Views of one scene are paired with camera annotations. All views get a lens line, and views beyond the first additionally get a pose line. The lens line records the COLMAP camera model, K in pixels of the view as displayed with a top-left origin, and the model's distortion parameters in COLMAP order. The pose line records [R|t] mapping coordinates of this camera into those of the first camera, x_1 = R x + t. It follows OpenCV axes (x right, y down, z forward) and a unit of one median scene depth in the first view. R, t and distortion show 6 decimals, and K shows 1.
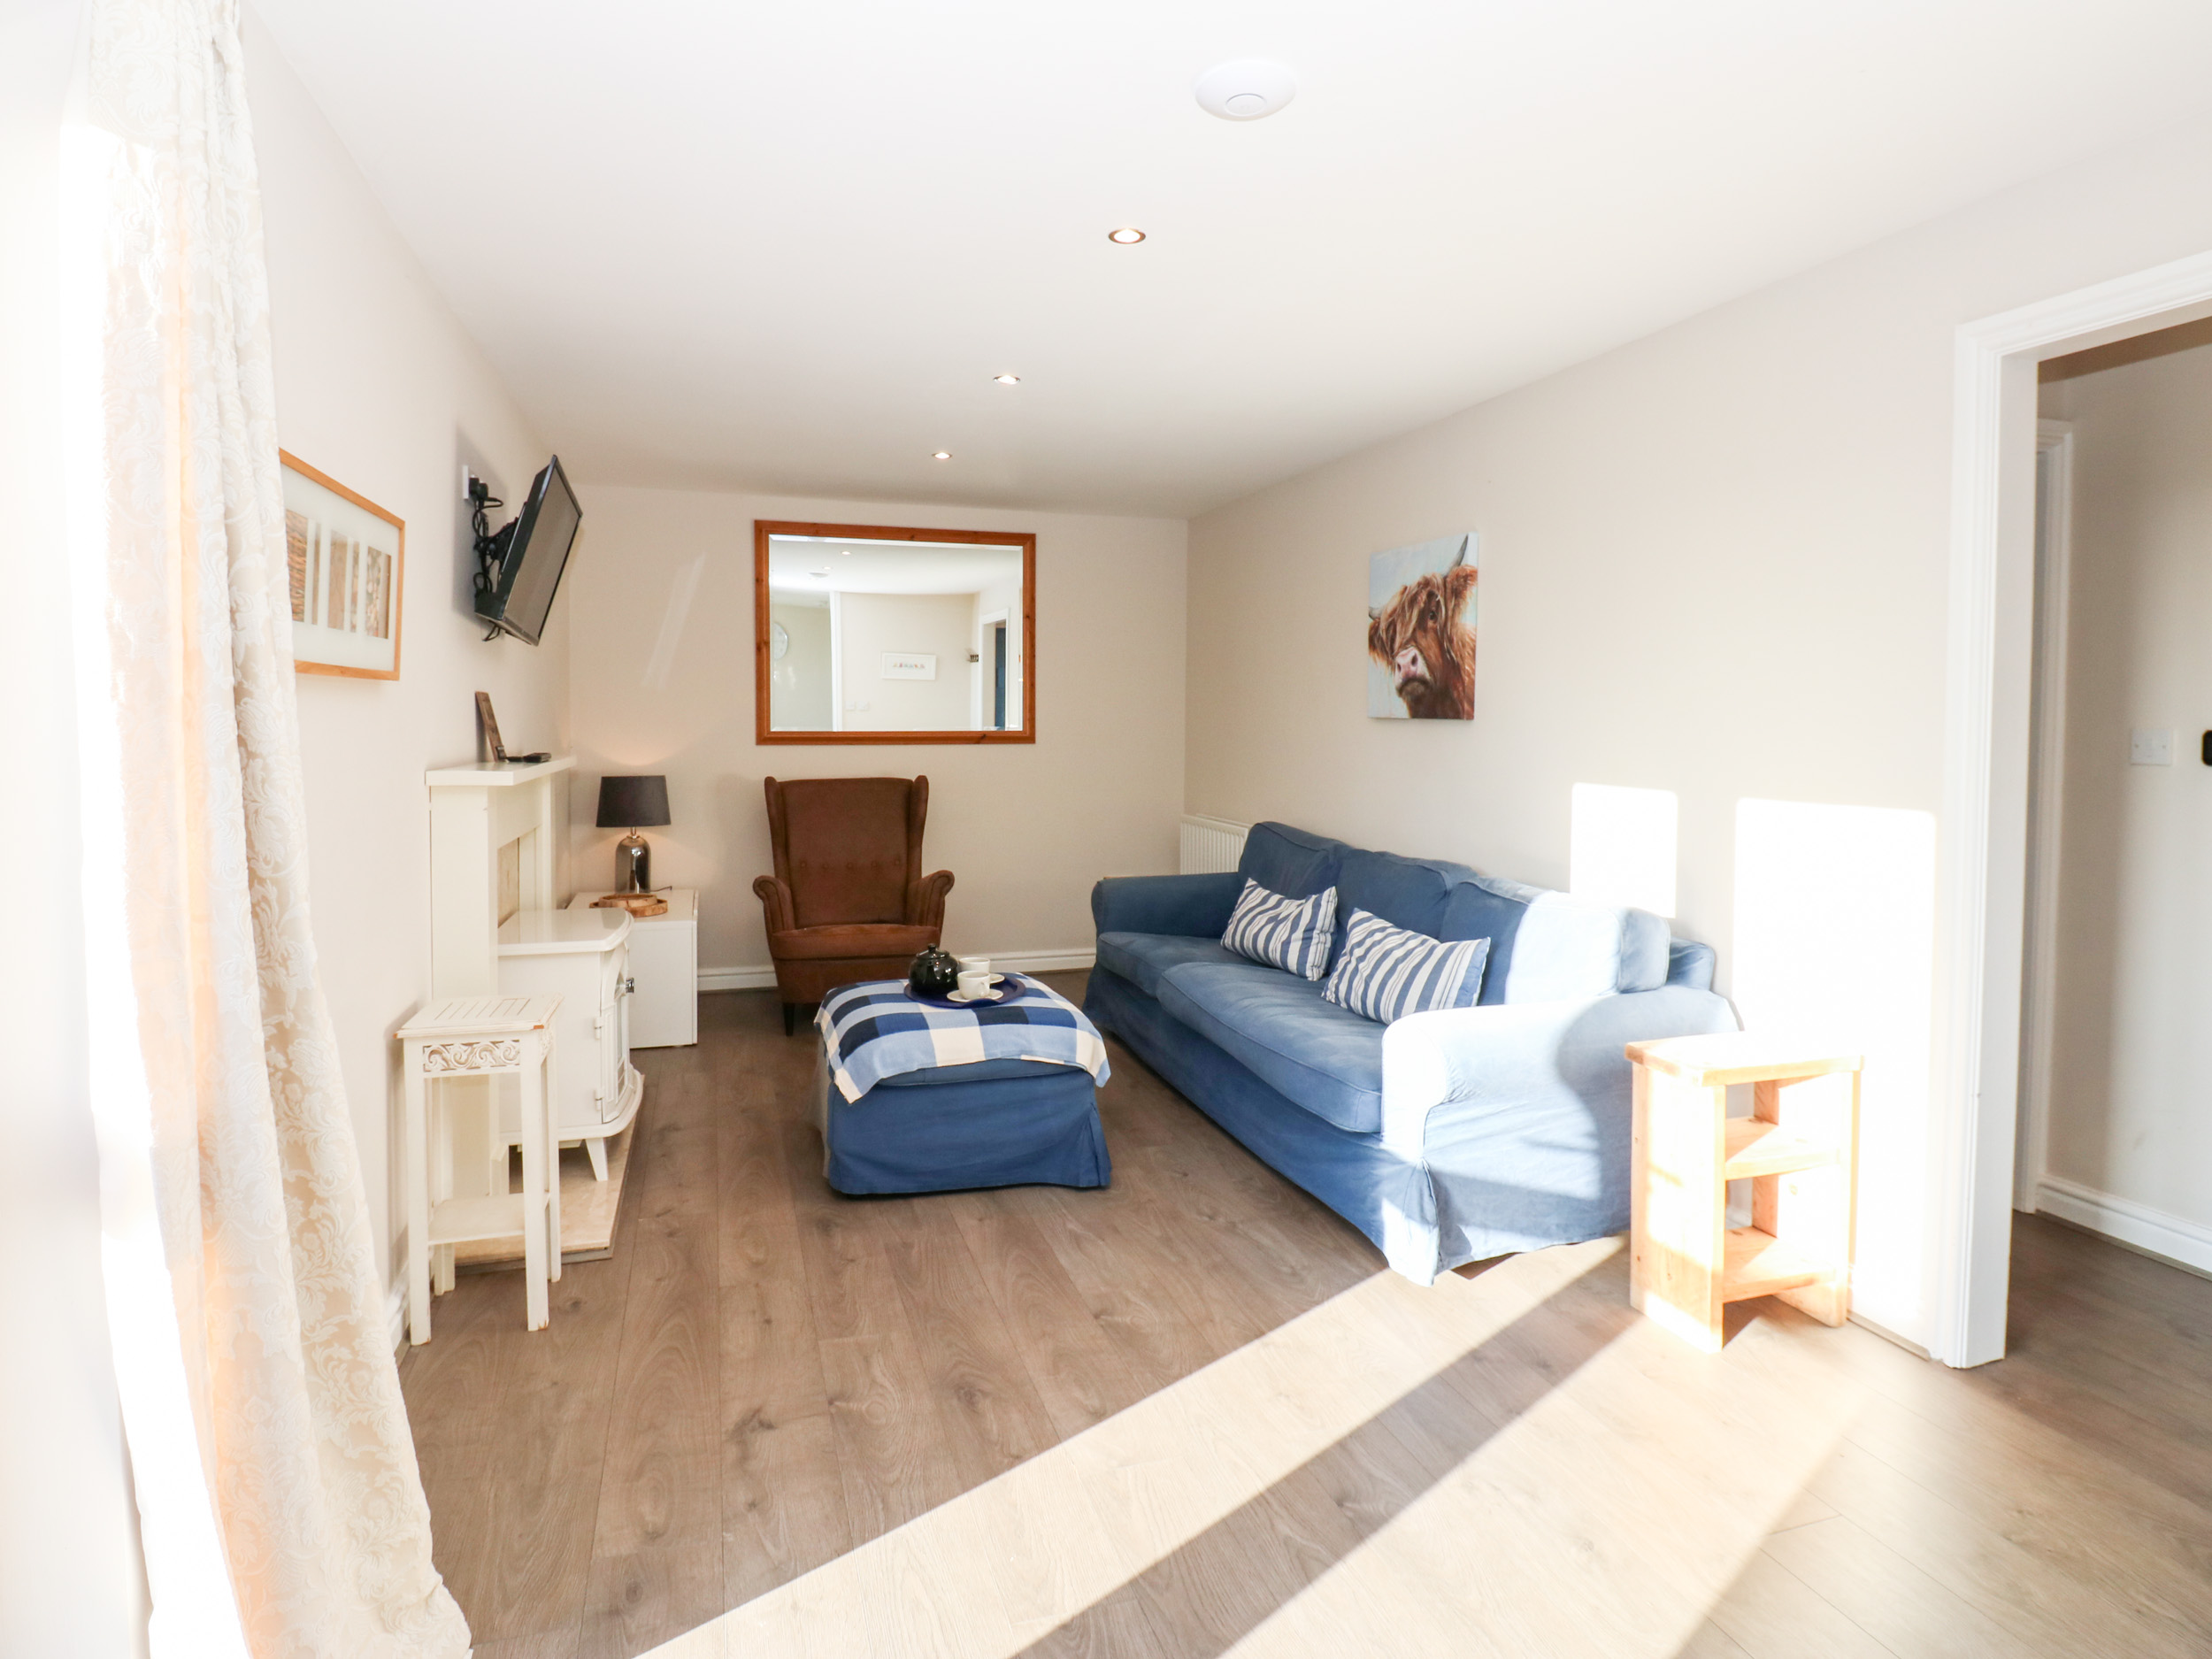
lens RADIAL K [[1183.5, 0, 1101.5], [0, 1183.5, 765.6], [0, 0, 1]] dist [-0.021086, -0.000218]
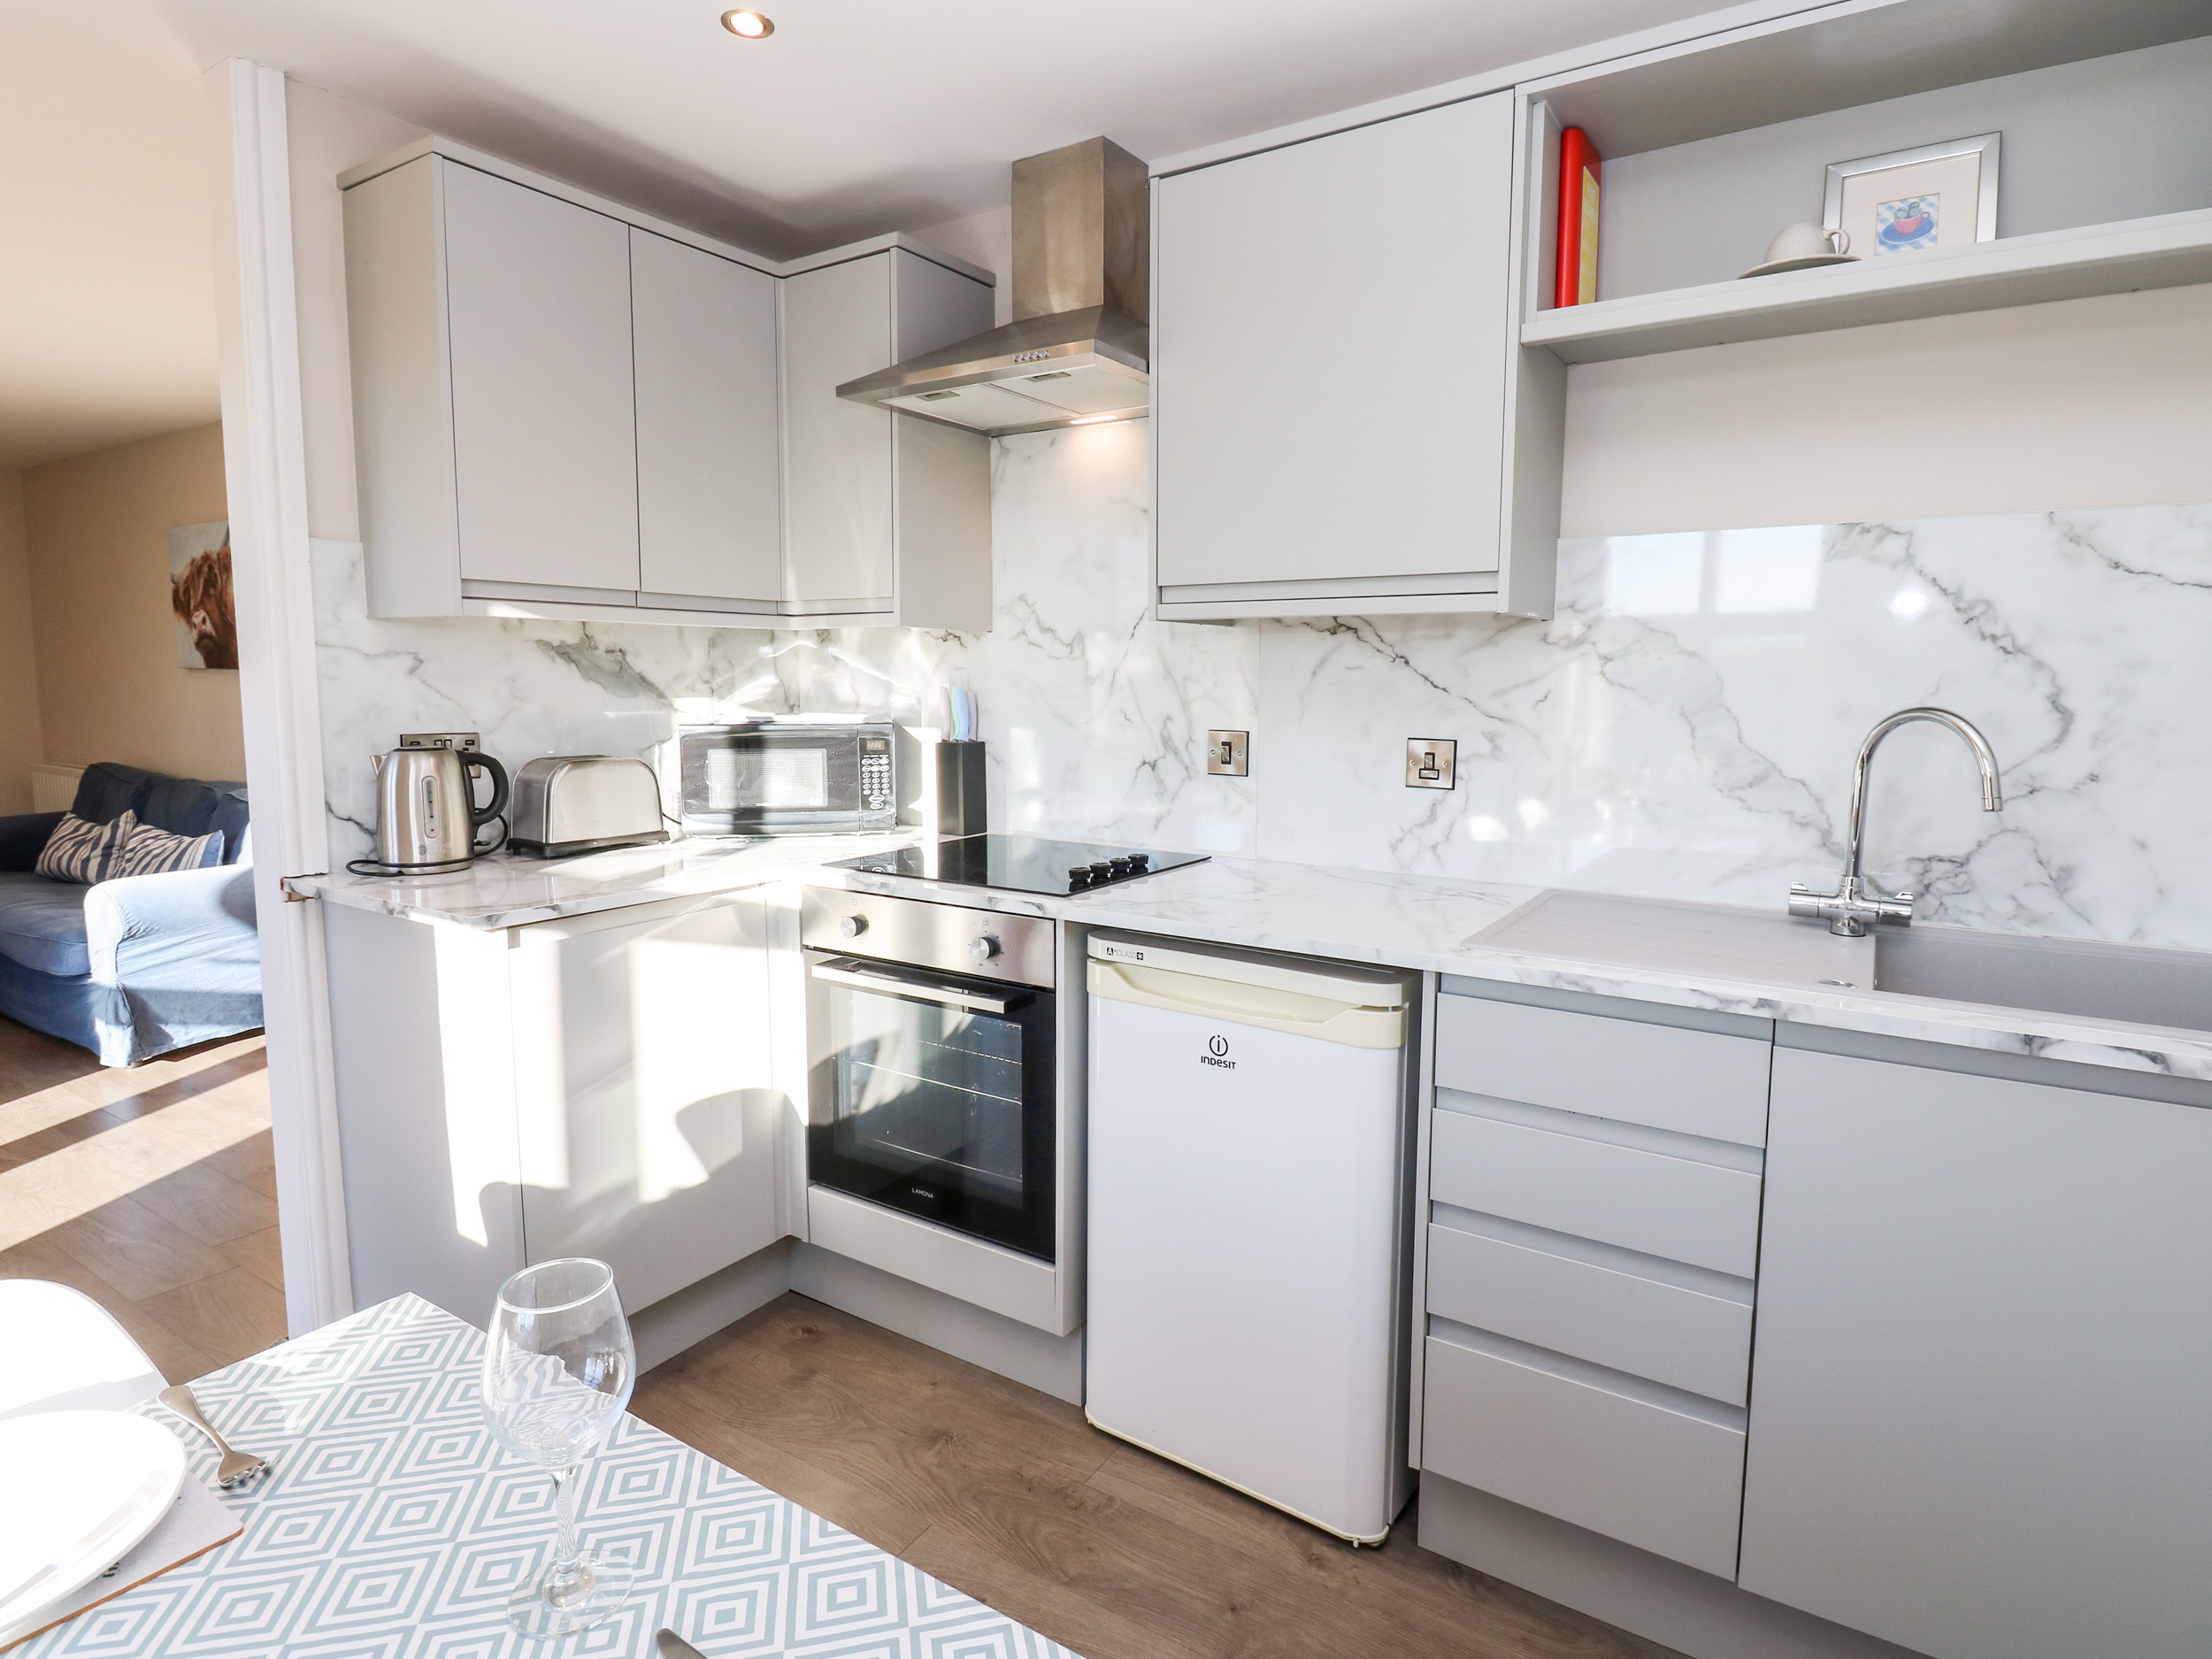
lens RADIAL K [[1175.4, 0, 1125.0], [0, 1175.4, 801.0], [0, 0, 1]] dist [0.002388, -0.015096]
pose [[0.765637, -0.070215, 0.639429, 0.211915], [0.024167, 0.996463, 0.080482, 0.022921], [-0.642818, -0.046167, 0.764626, -0.557668]]
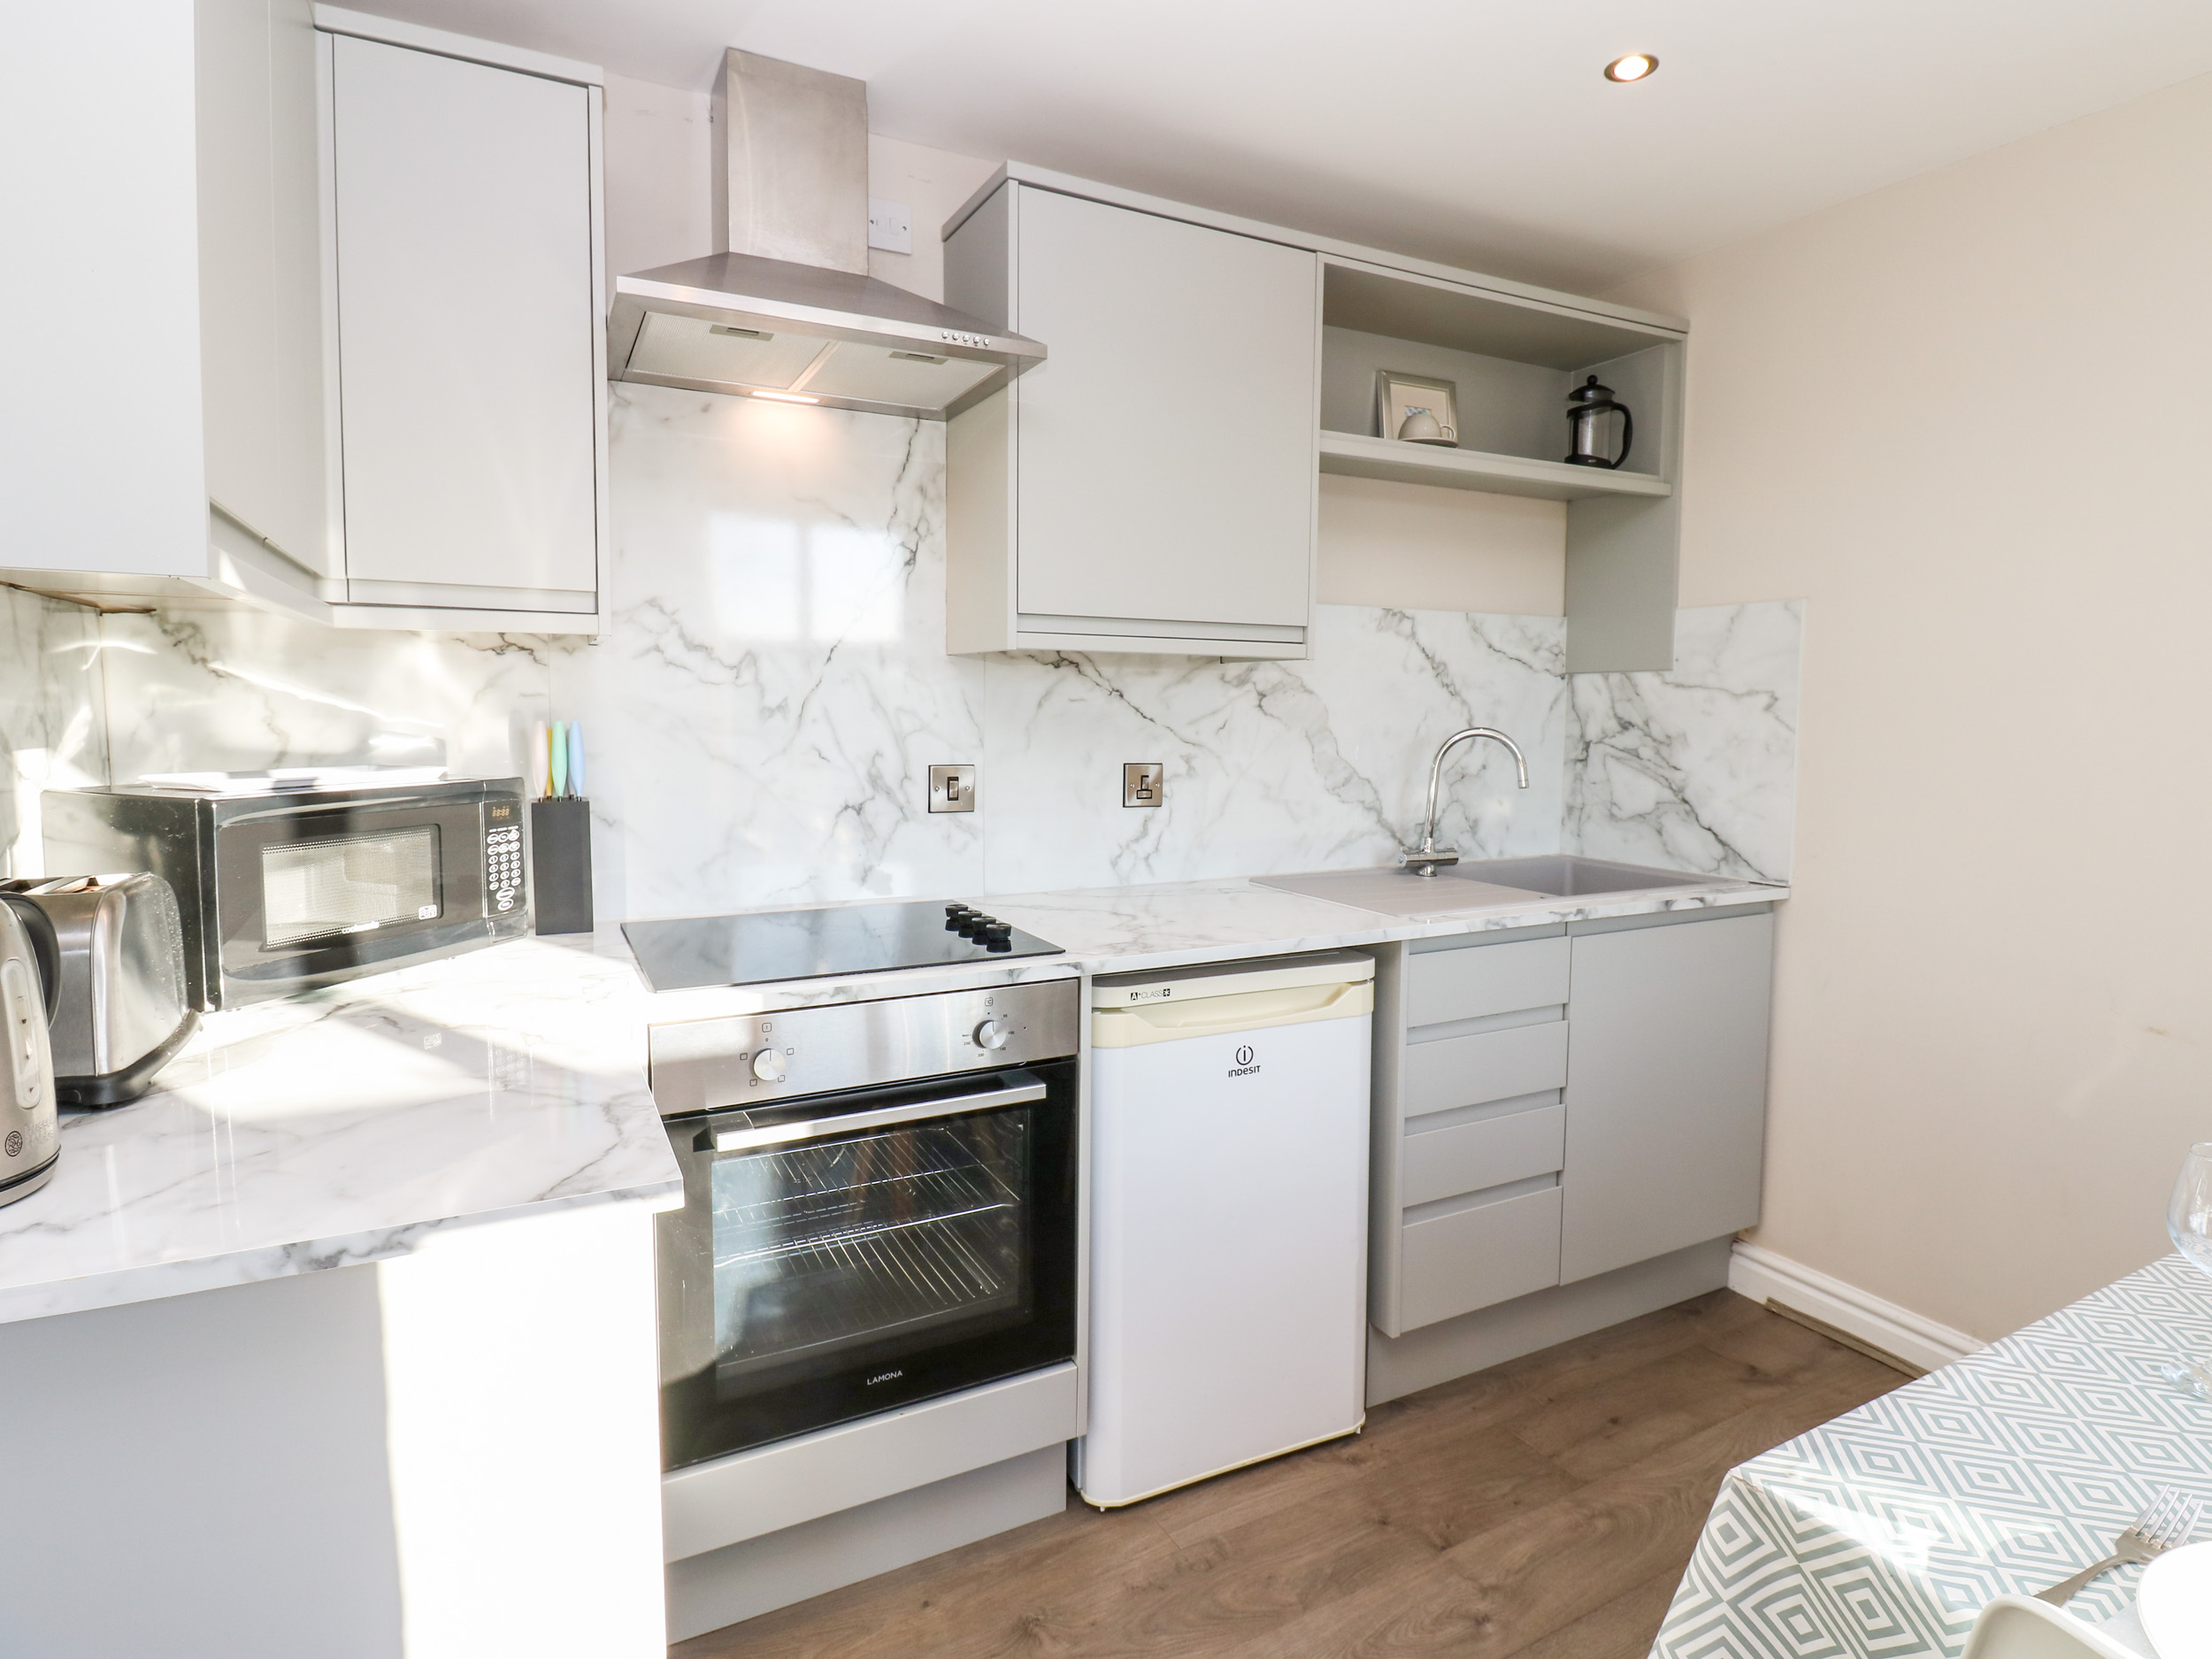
lens RADIAL K [[1175.4, 0, 1125.0], [0, 1175.4, 801.0], [0, 0, 1]] dist [0.002388, -0.015096]
pose [[-0.183715, -0.085838, 0.979225, 0.059106], [0.027609, 0.995336, 0.092430, 0.002855], [-0.982592, 0.044016, -0.180488, -0.084816]]
